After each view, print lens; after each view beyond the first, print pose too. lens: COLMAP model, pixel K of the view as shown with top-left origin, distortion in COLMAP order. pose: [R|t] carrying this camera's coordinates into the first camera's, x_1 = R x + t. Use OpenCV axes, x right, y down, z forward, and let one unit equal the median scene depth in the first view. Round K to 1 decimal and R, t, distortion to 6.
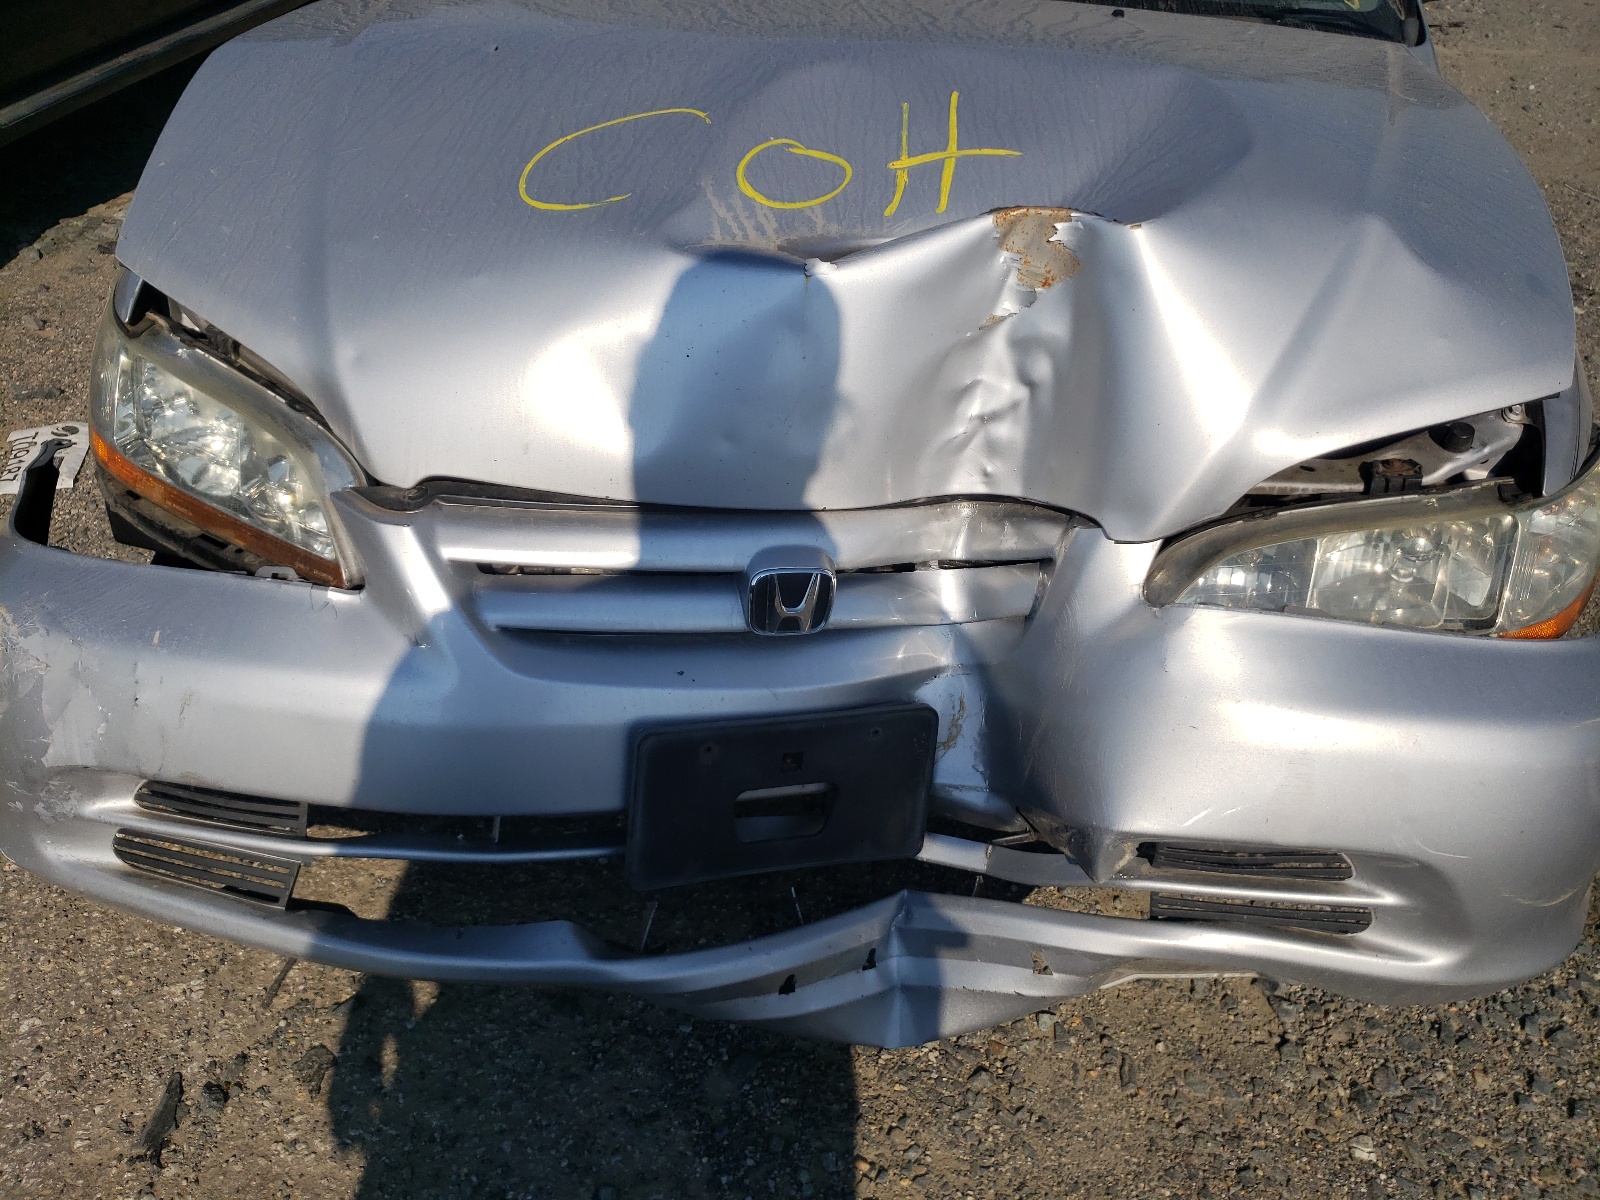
lens RADIAL K [[1203.6, 0, 800.0], [0, 1203.6, 600.0], [0, 0, 1]] dist [0.110027, -0.120818]
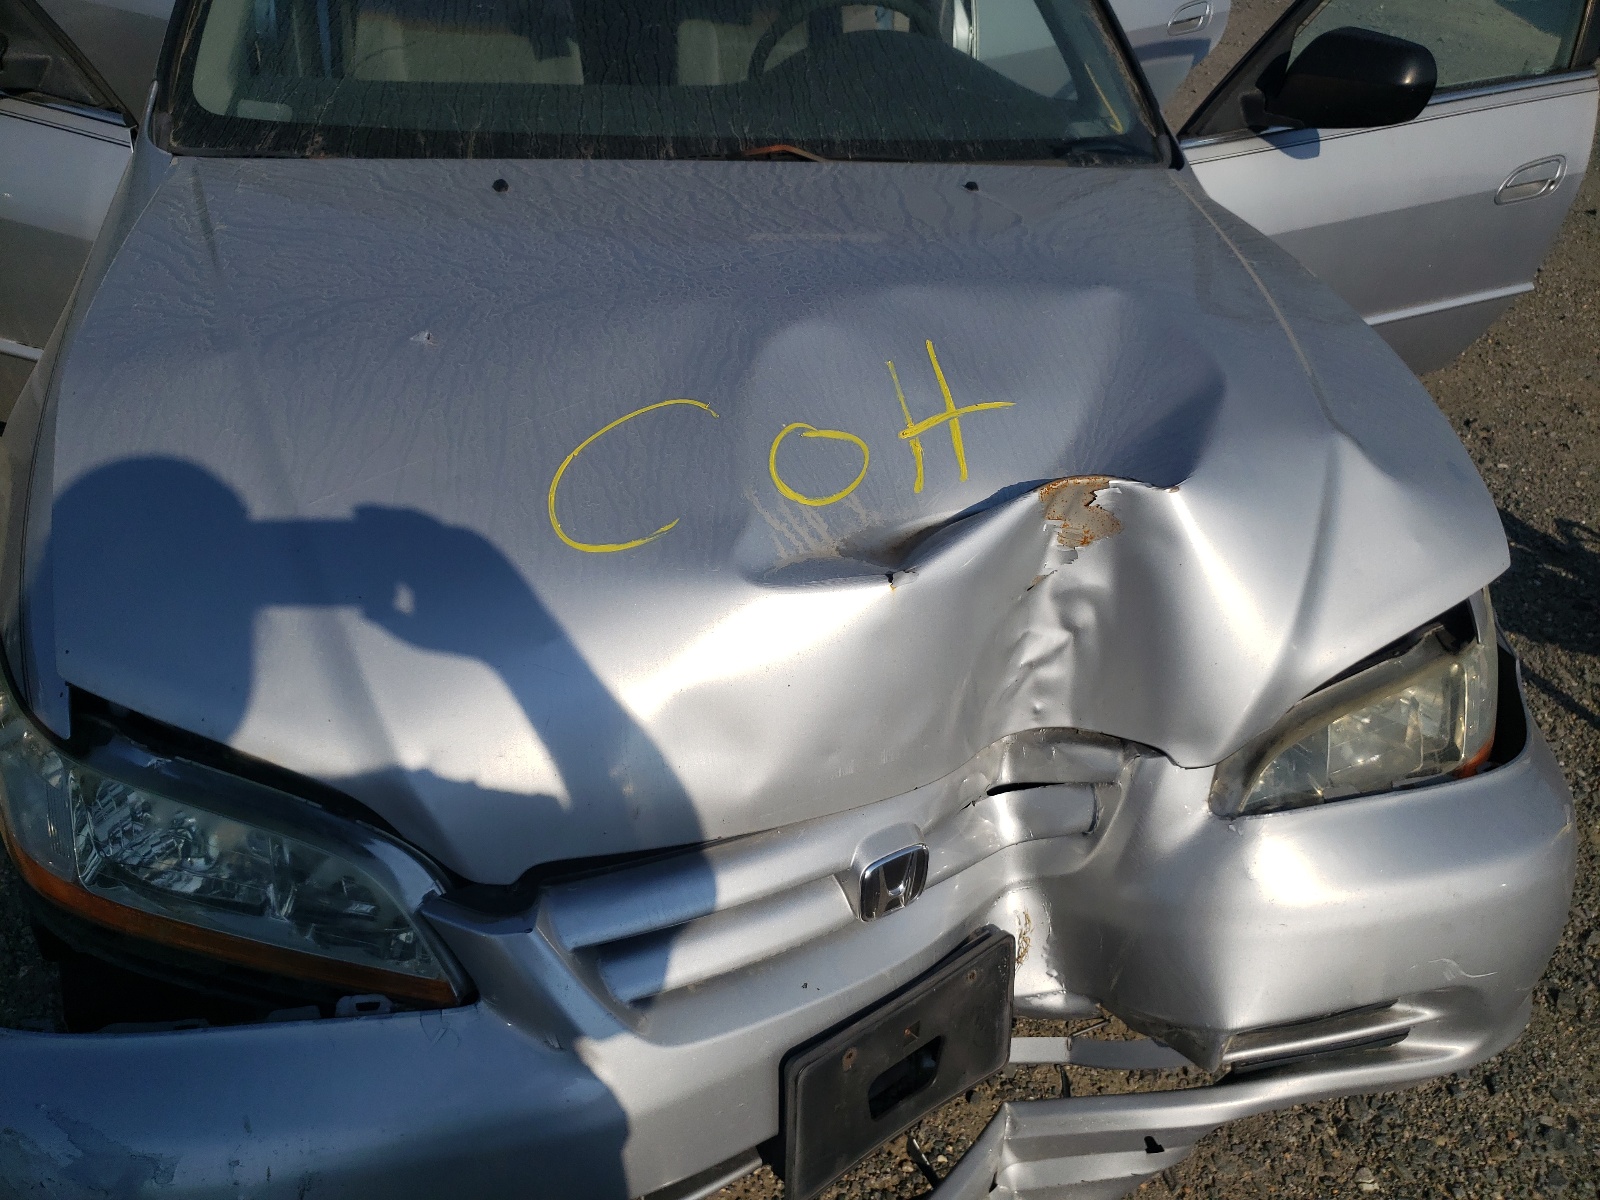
lens RADIAL K [[1179.4, 0, 766.2], [0, 1179.4, 597.3], [0, 0, 1]] dist [0.105584, -0.152332]
pose [[0.948714, -0.184849, 0.256464, -0.310524], [0.175145, 0.982689, 0.060386, -0.304446], [-0.263186, -0.012371, 0.964666, 0.079388]]
